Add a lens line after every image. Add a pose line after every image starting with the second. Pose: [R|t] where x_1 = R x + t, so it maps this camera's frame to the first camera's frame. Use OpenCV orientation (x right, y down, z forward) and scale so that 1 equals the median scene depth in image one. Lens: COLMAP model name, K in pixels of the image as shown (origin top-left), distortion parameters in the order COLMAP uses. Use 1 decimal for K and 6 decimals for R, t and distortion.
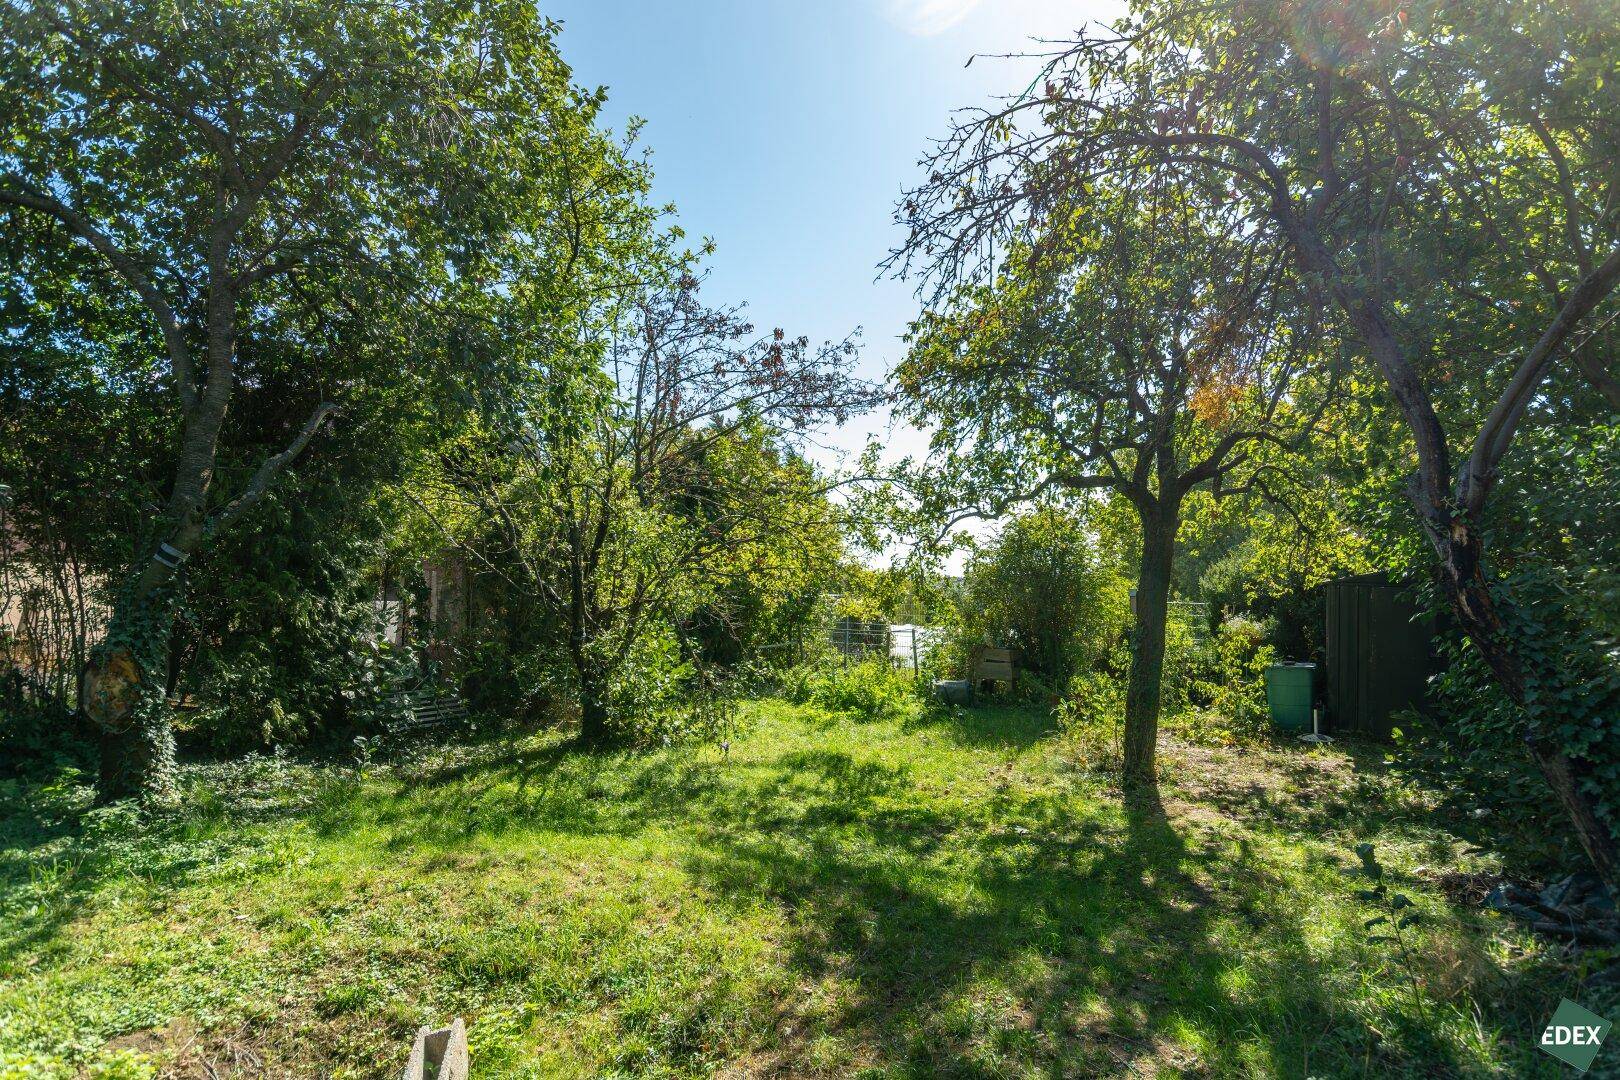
lens RADIAL K [[782.8, 0, 810.0], [0, 782.8, 540.0], [0, 0, 1]] dist [0.000479, 0.000086]
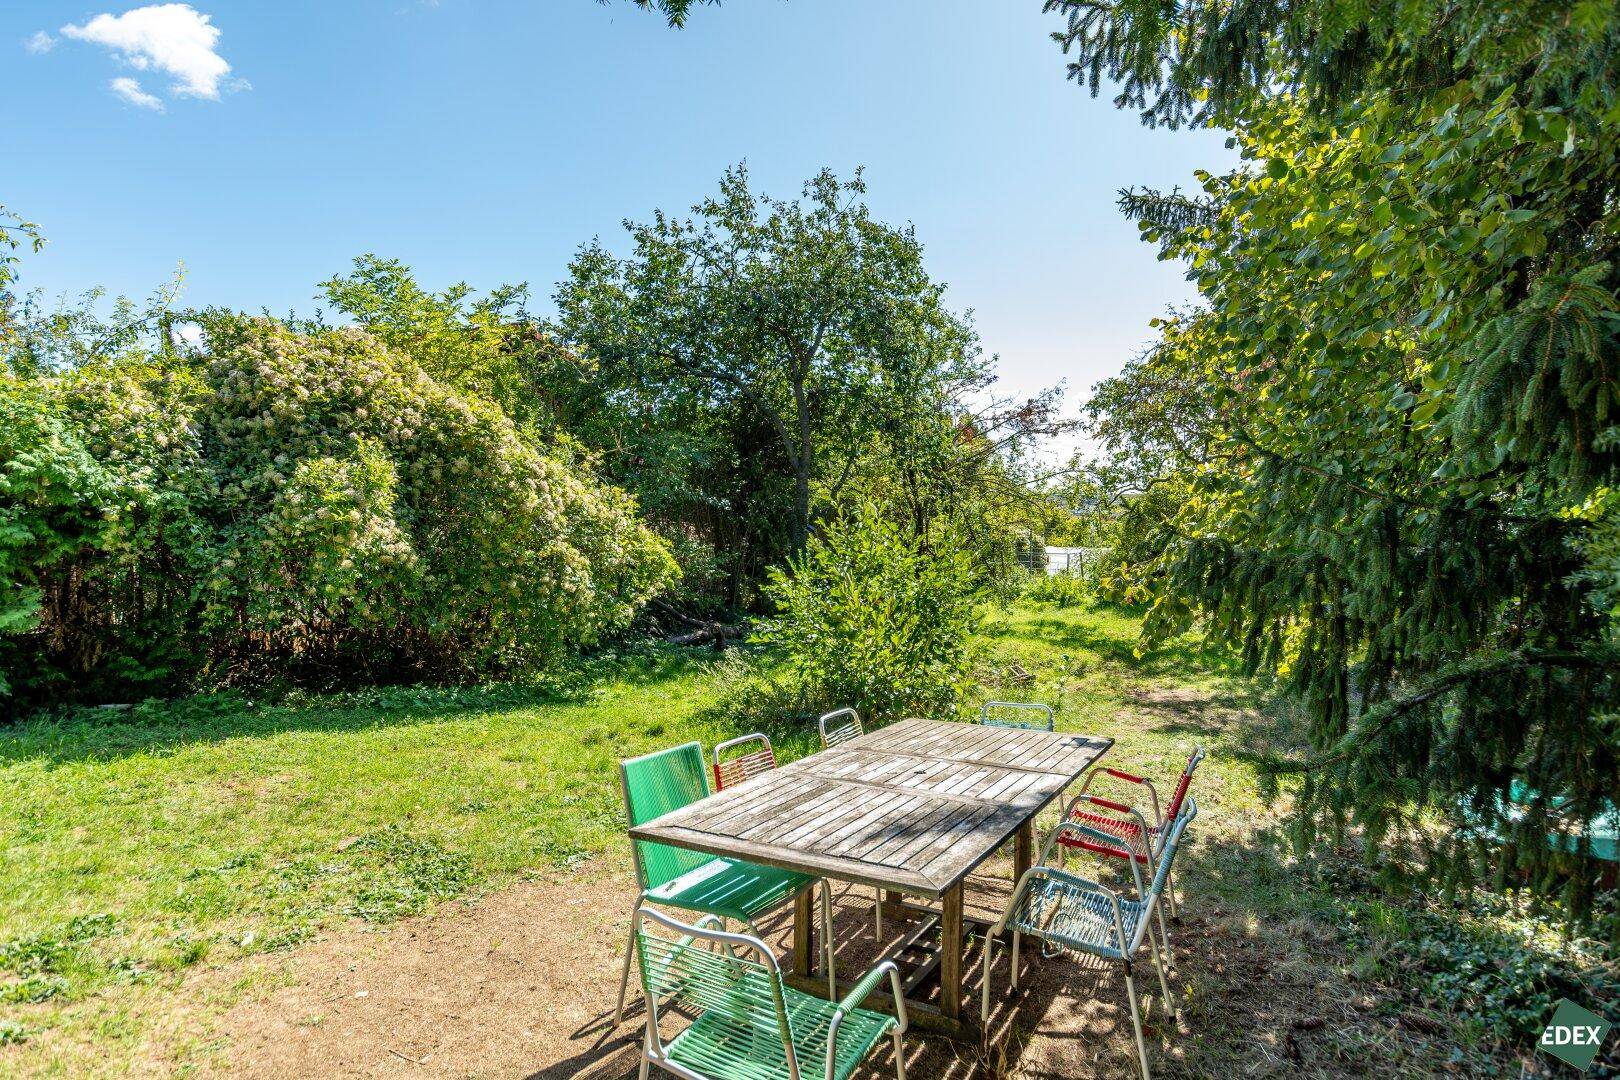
lens RADIAL K [[772.8, 0, 829.7], [0, 772.8, 536.5], [0, 0, 1]] dist [-0.000045, 0.000184]
pose [[0.992416, -0.006064, -0.122773, -0.254091], [0.018202, 0.995021, 0.097991, -0.109571], [0.121567, -0.099483, 0.987585, -0.805306]]
